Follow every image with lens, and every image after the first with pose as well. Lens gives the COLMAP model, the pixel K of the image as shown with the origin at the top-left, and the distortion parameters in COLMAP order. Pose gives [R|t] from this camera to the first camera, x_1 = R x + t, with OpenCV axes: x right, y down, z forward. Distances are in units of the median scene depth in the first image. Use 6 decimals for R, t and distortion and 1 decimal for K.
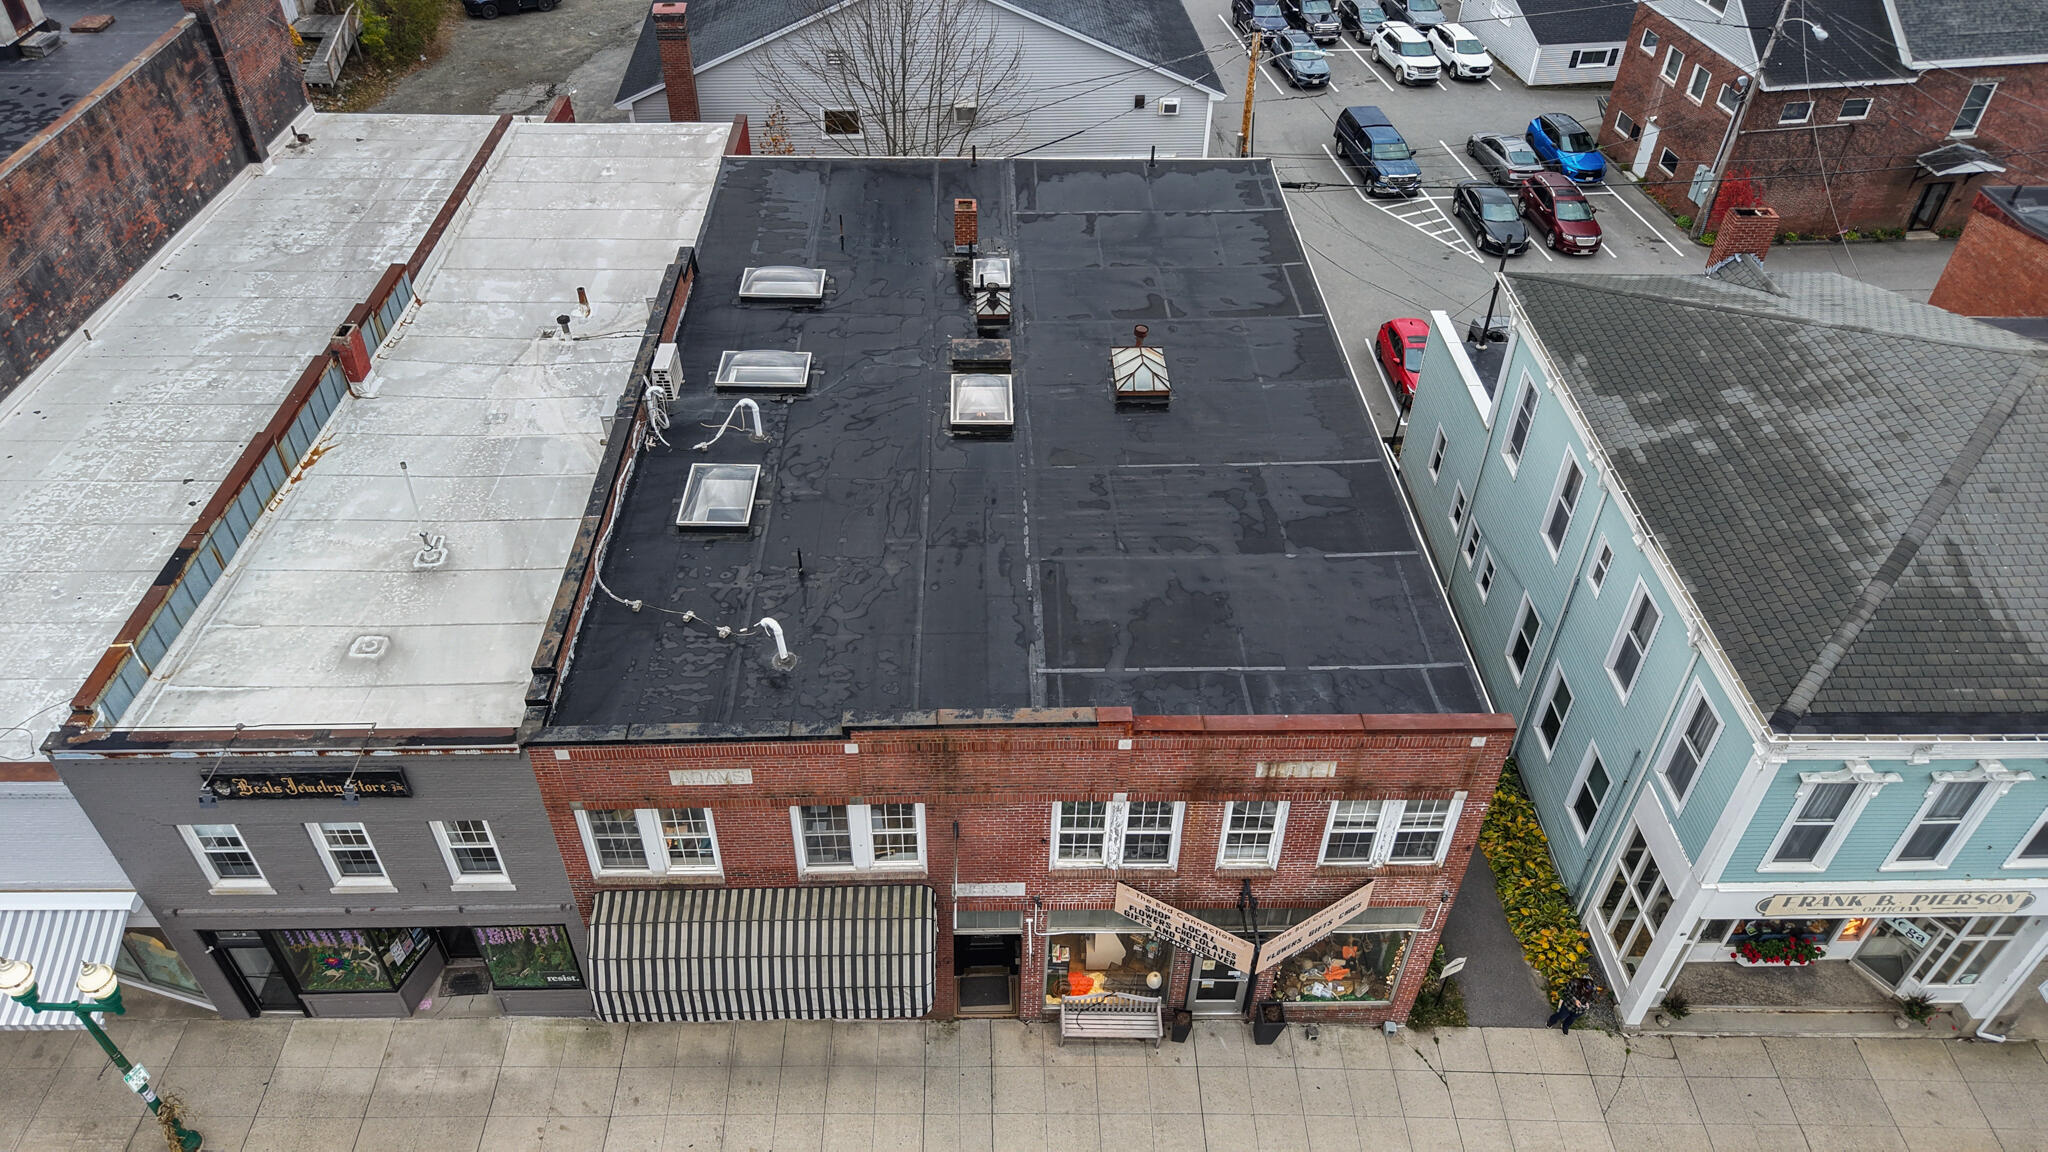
lens RADIAL K [[1375.9, 0, 1023.7], [0, 1375.9, 570.7], [0, 0, 1]] dist [0.000009, -0.001493]
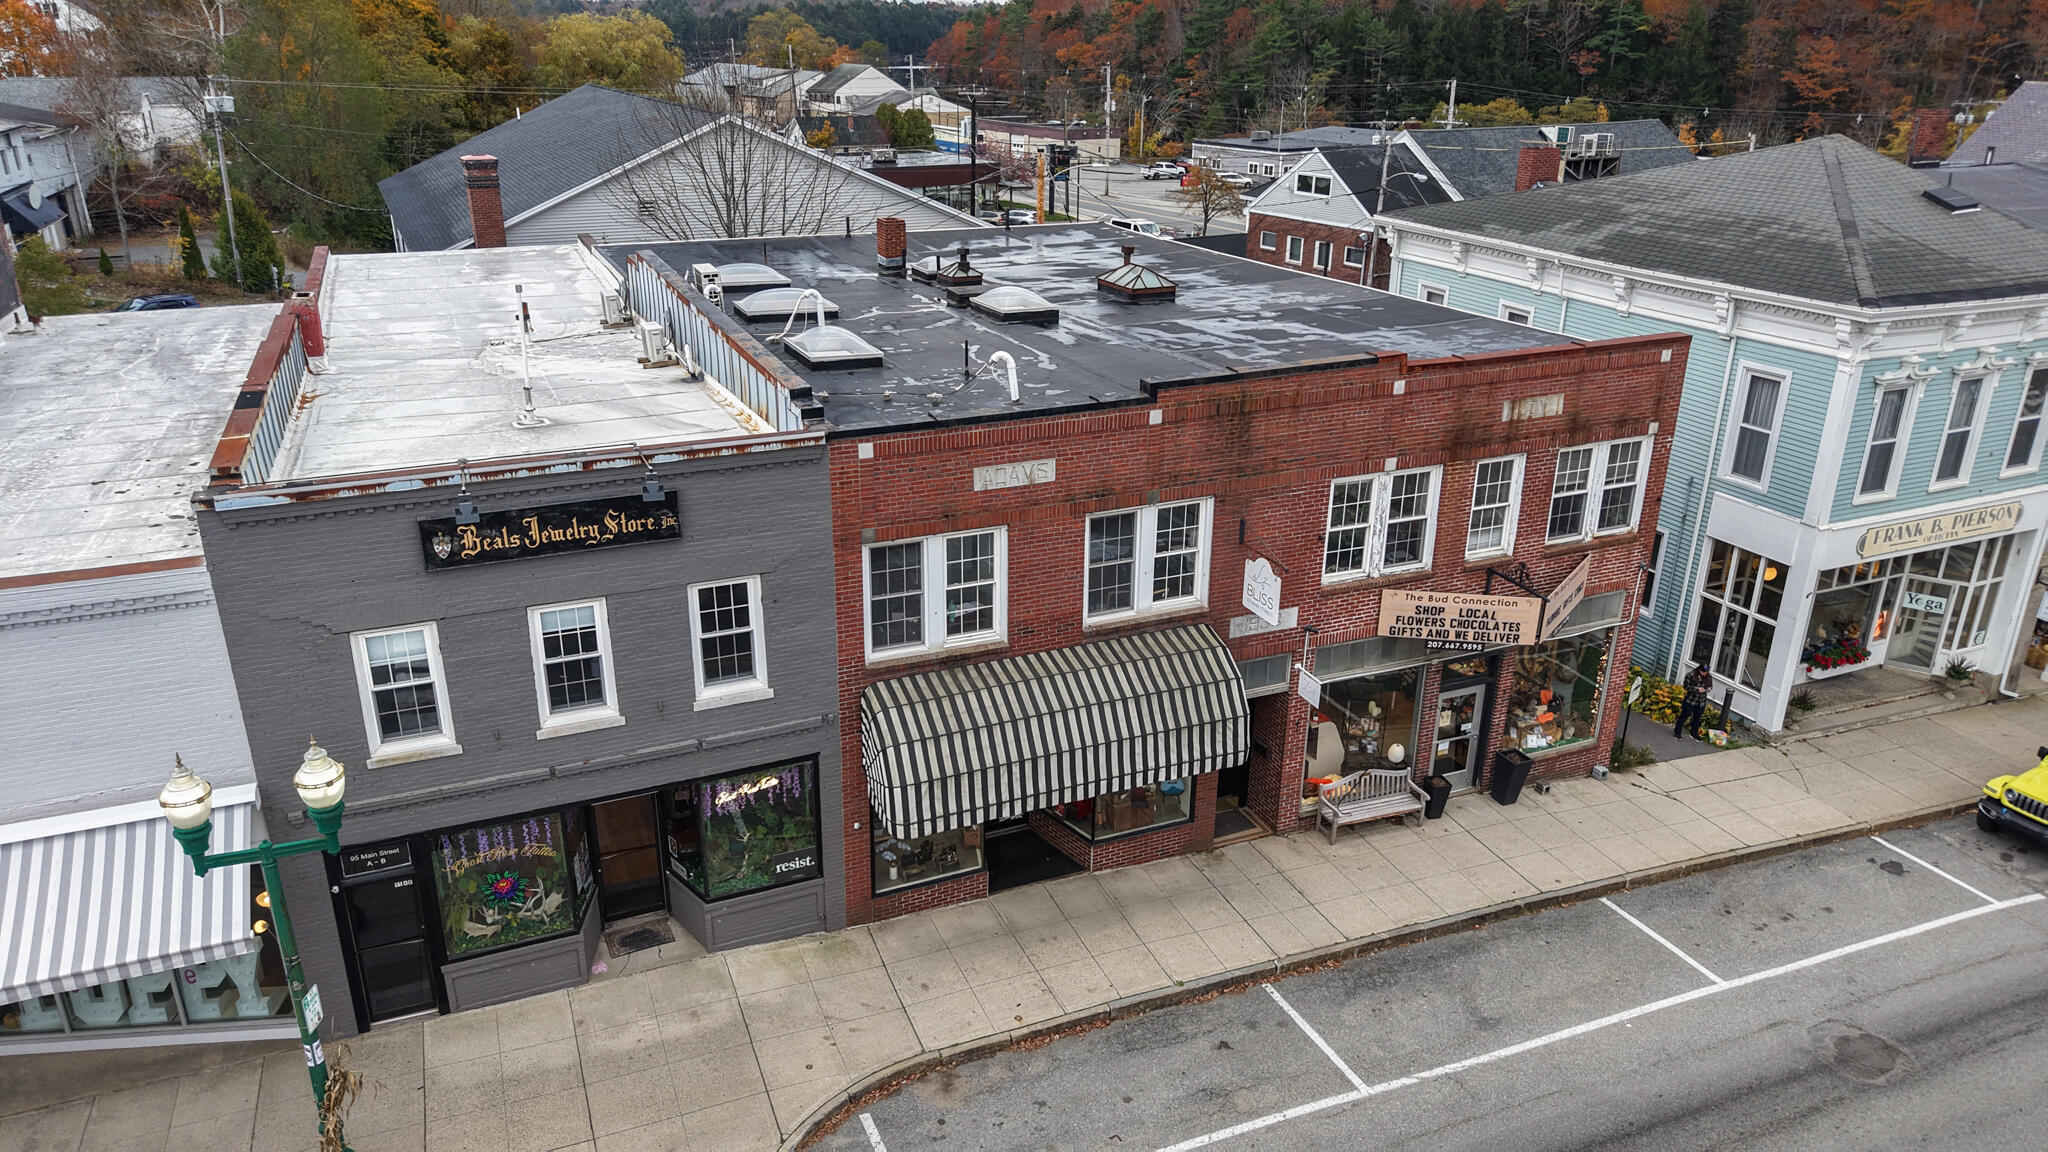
lens RADIAL K [[1367.4, 0, 1023.0], [0, 1367.4, 575.8], [0, 0, 1]] dist [0.017560, -0.020766]
pose [[0.928912, -0.145136, 0.340674, -0.463315], [0.246584, 0.928790, -0.276668, 0.397348], [-0.276260, 0.341005, 0.898552, 0.193928]]
